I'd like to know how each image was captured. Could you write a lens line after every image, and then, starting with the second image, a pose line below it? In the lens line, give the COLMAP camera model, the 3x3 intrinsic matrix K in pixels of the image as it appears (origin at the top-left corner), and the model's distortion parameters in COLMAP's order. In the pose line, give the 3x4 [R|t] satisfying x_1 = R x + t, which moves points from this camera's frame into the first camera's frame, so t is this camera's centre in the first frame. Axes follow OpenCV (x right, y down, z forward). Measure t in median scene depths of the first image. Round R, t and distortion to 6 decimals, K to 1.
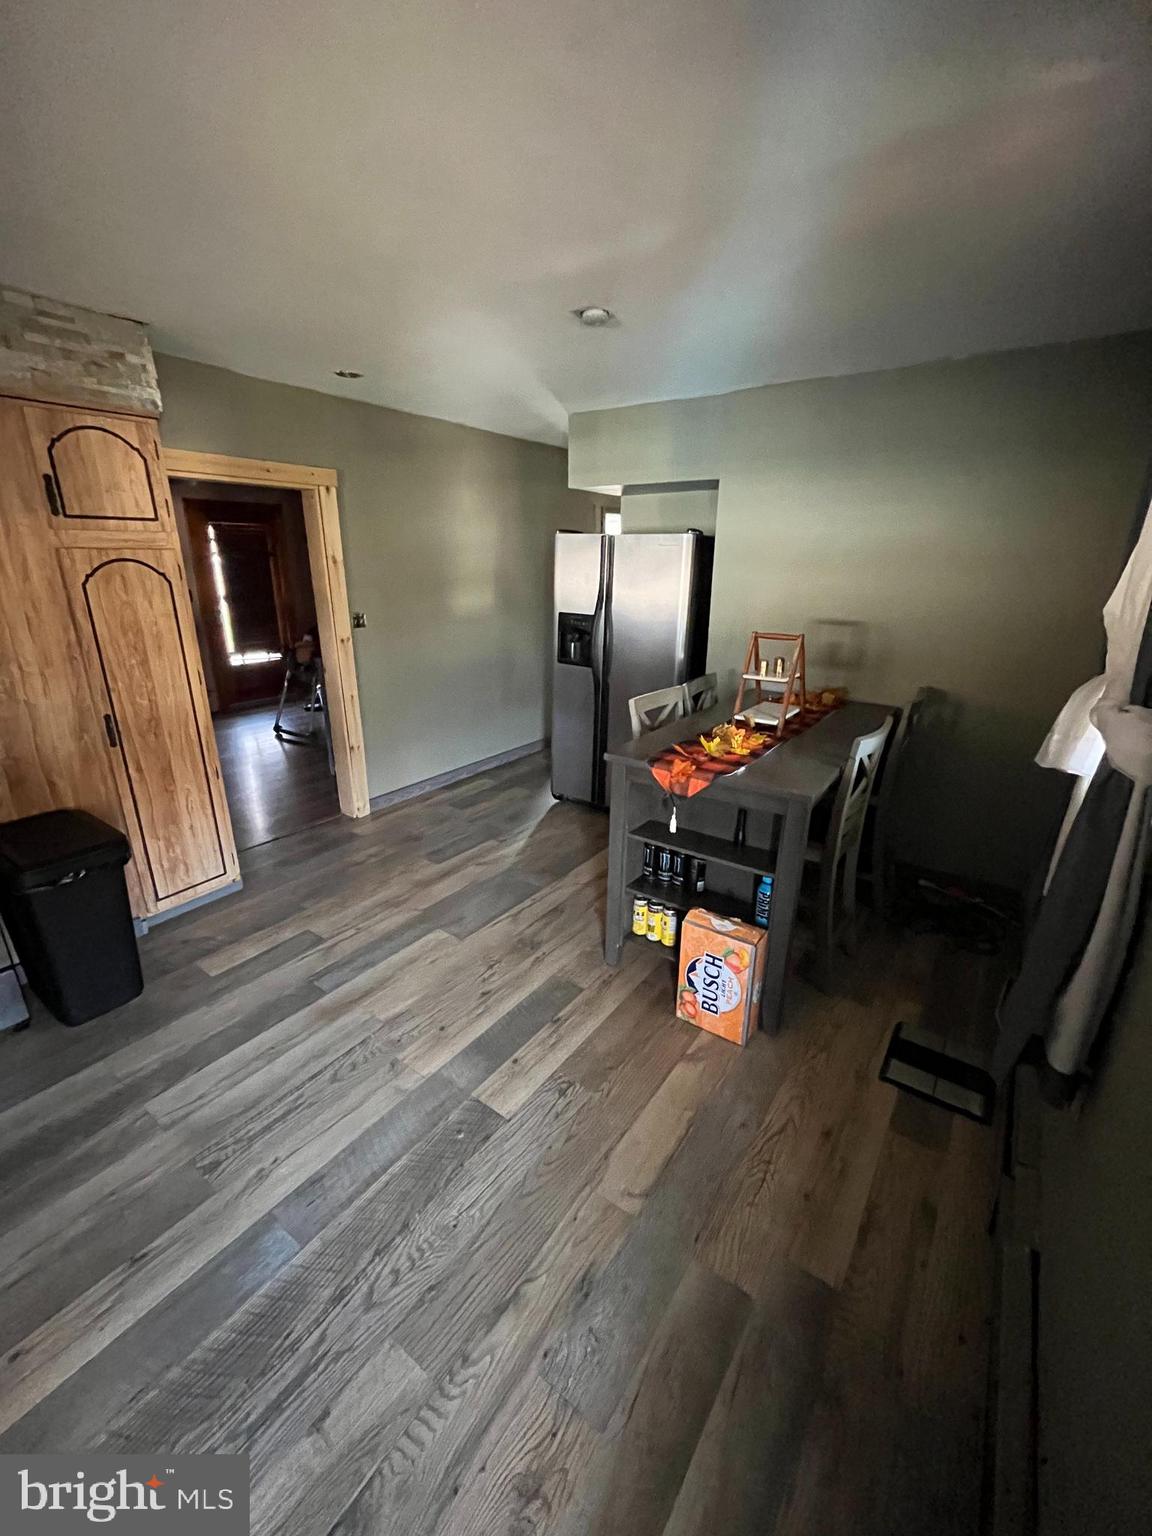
lens RADIAL K [[624.6, 0, 573.6], [0, 624.6, 770.5], [0, 0, 1]] dist [-0.001644, -0.000557]
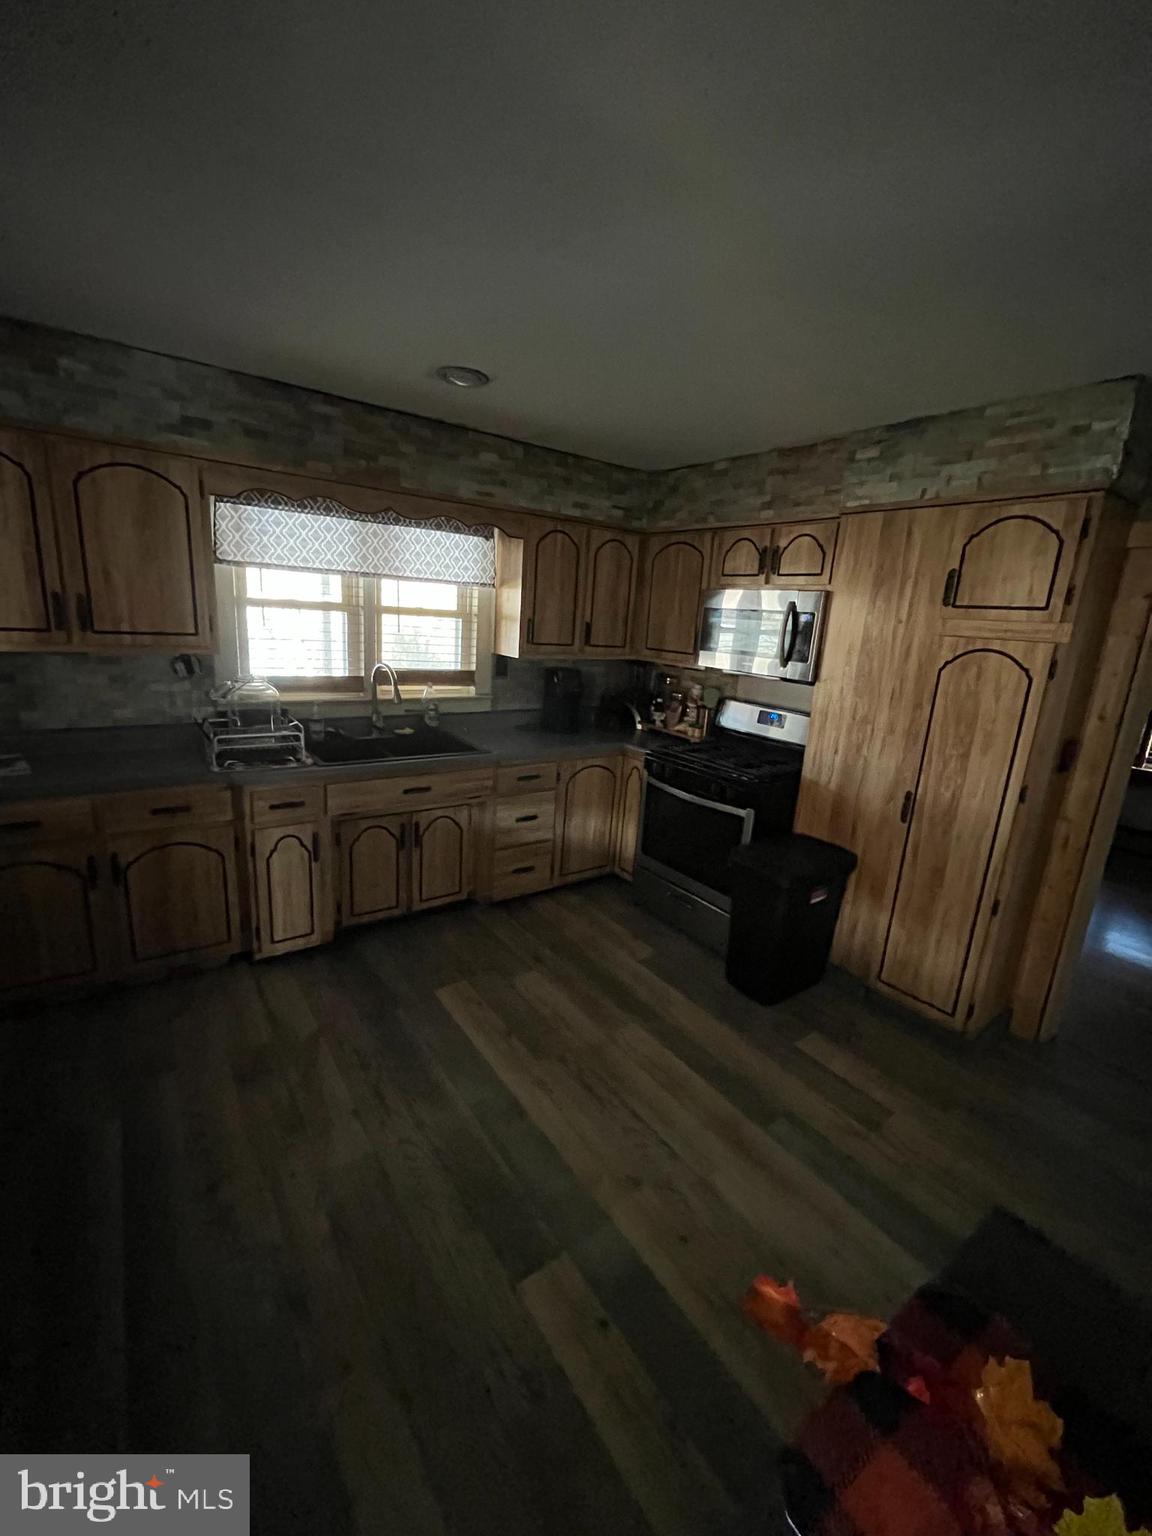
lens RADIAL K [[624.6, 0, 573.2], [0, 624.6, 766.9], [0, 0, 1]] dist [-0.001644, -0.000557]
pose [[-0.317094, 0.203433, -0.926319, 0.394065], [-0.368732, 0.873434, 0.318042, -0.262013], [0.873778, 0.442412, -0.201949, 0.748607]]
